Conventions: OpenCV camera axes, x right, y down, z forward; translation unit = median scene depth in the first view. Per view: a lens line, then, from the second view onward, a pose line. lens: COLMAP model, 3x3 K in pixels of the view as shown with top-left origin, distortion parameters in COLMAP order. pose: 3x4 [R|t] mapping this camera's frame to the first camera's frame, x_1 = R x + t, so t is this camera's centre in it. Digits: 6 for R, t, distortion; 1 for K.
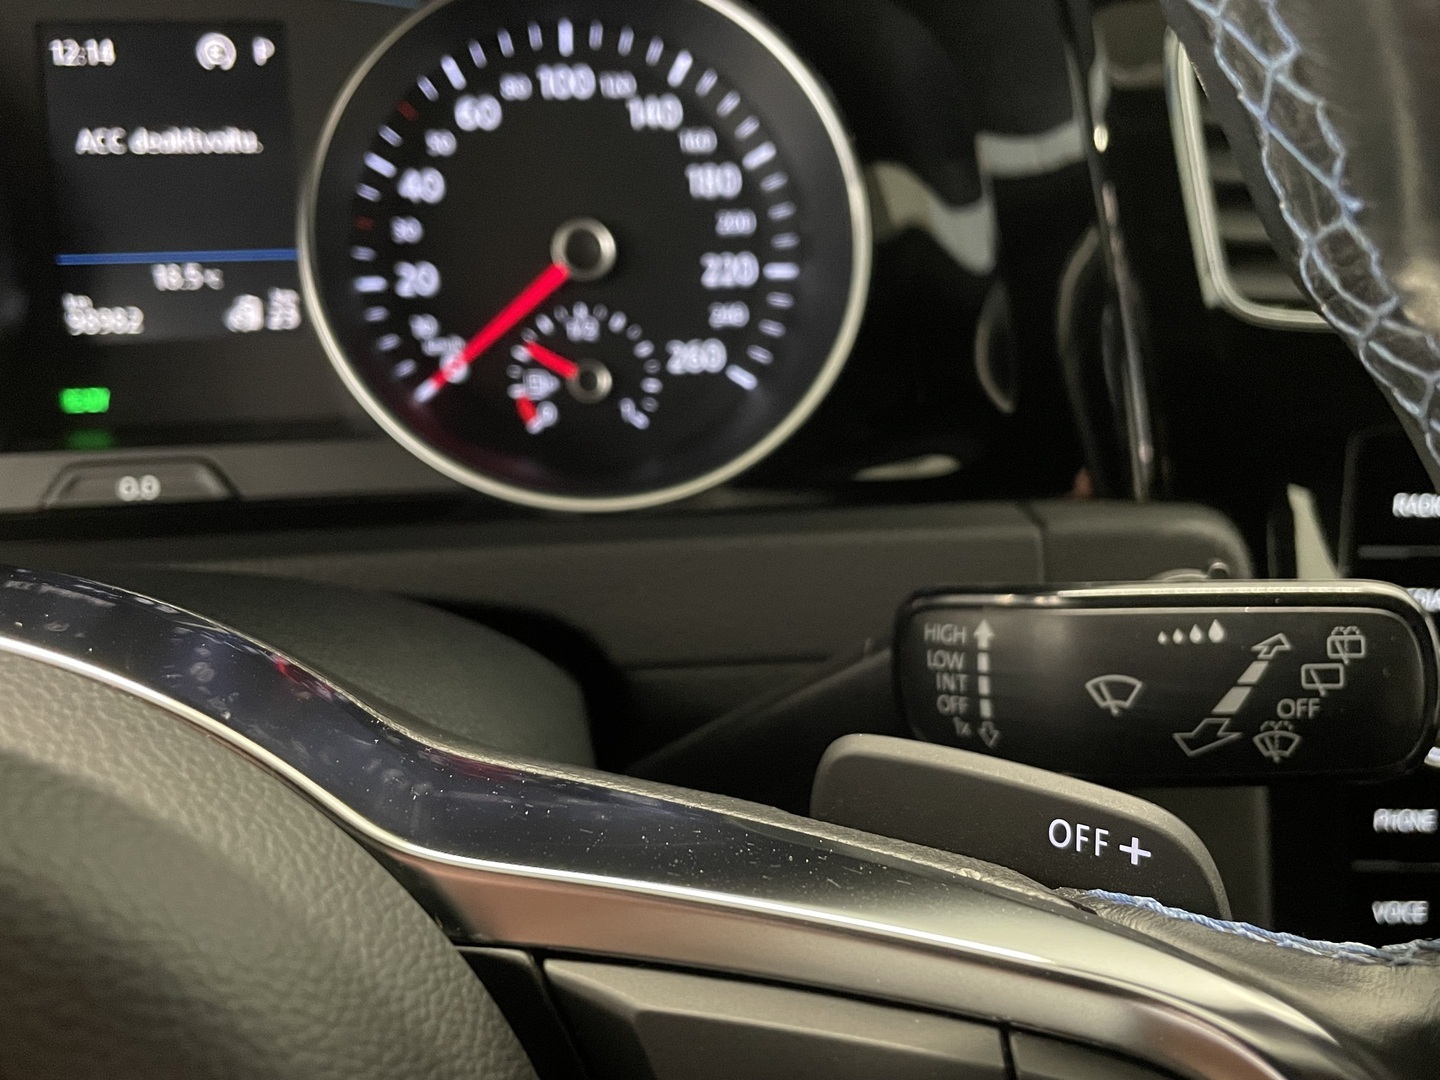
lens RADIAL K [[1300.2, 0, 710.4], [0, 1300.2, 536.6], [0, 0, 1]] dist [0.063411, -0.097520]
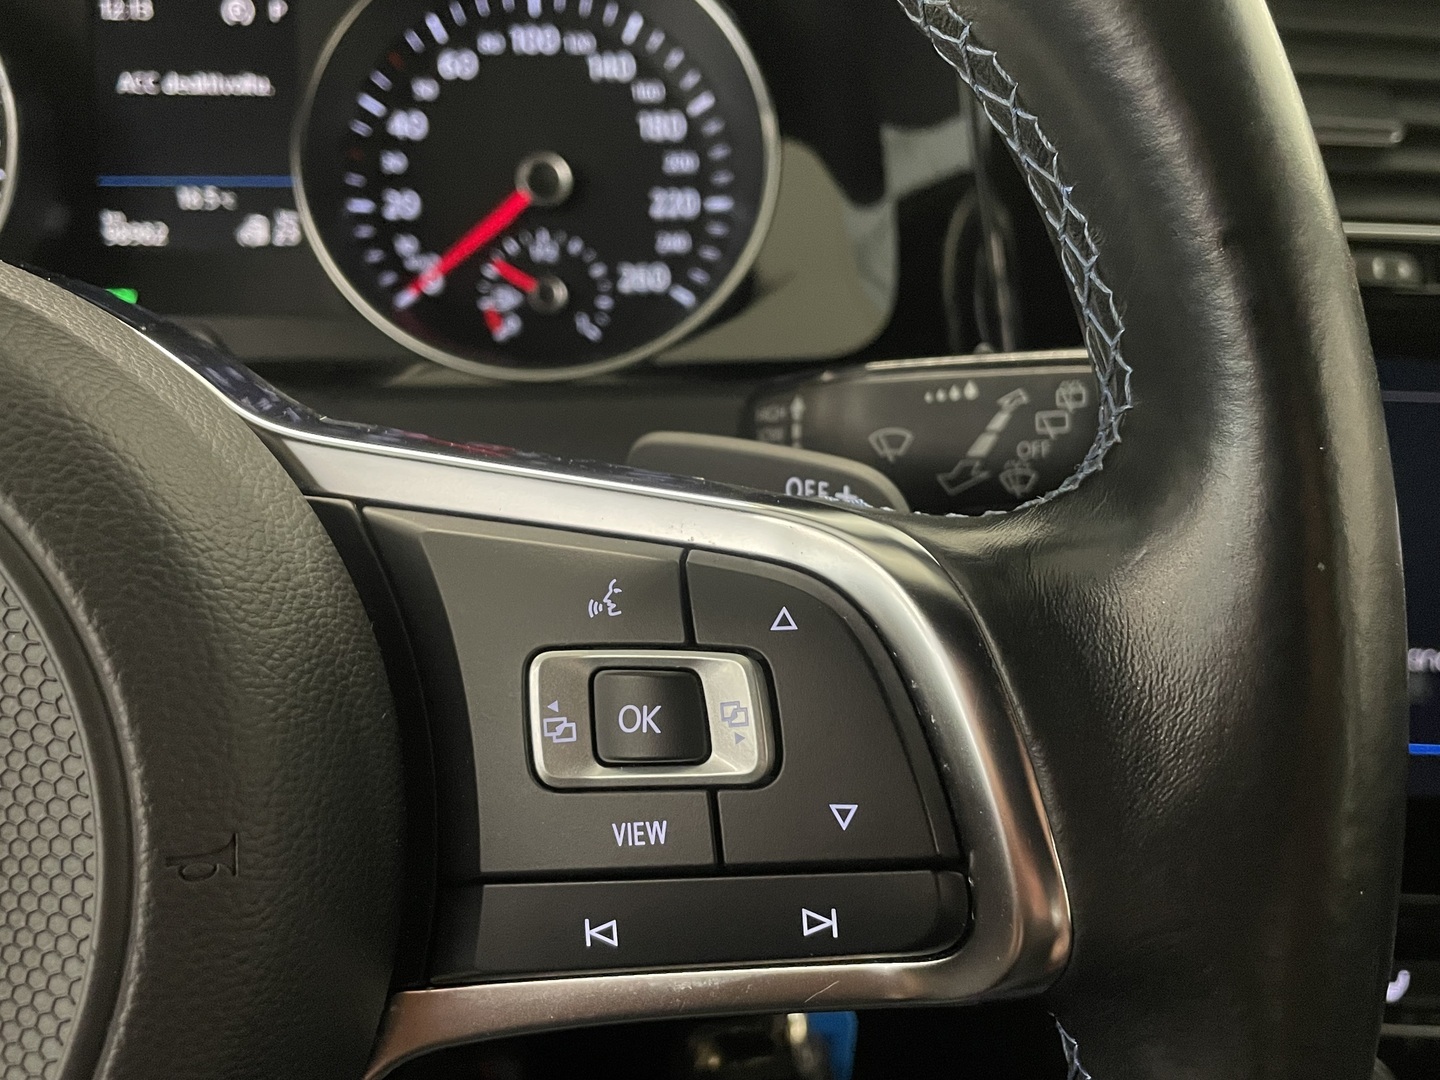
lens RADIAL K [[1300.2, 0, 717.7], [0, 1300.2, 542.8], [0, 0, 1]] dist [0.063411, -0.097520]
pose [[0.998733, 0.017980, -0.047002, 0.117056], [-0.020561, 0.998273, -0.055032, 0.162551], [0.045932, 0.055928, 0.997378, -0.130294]]
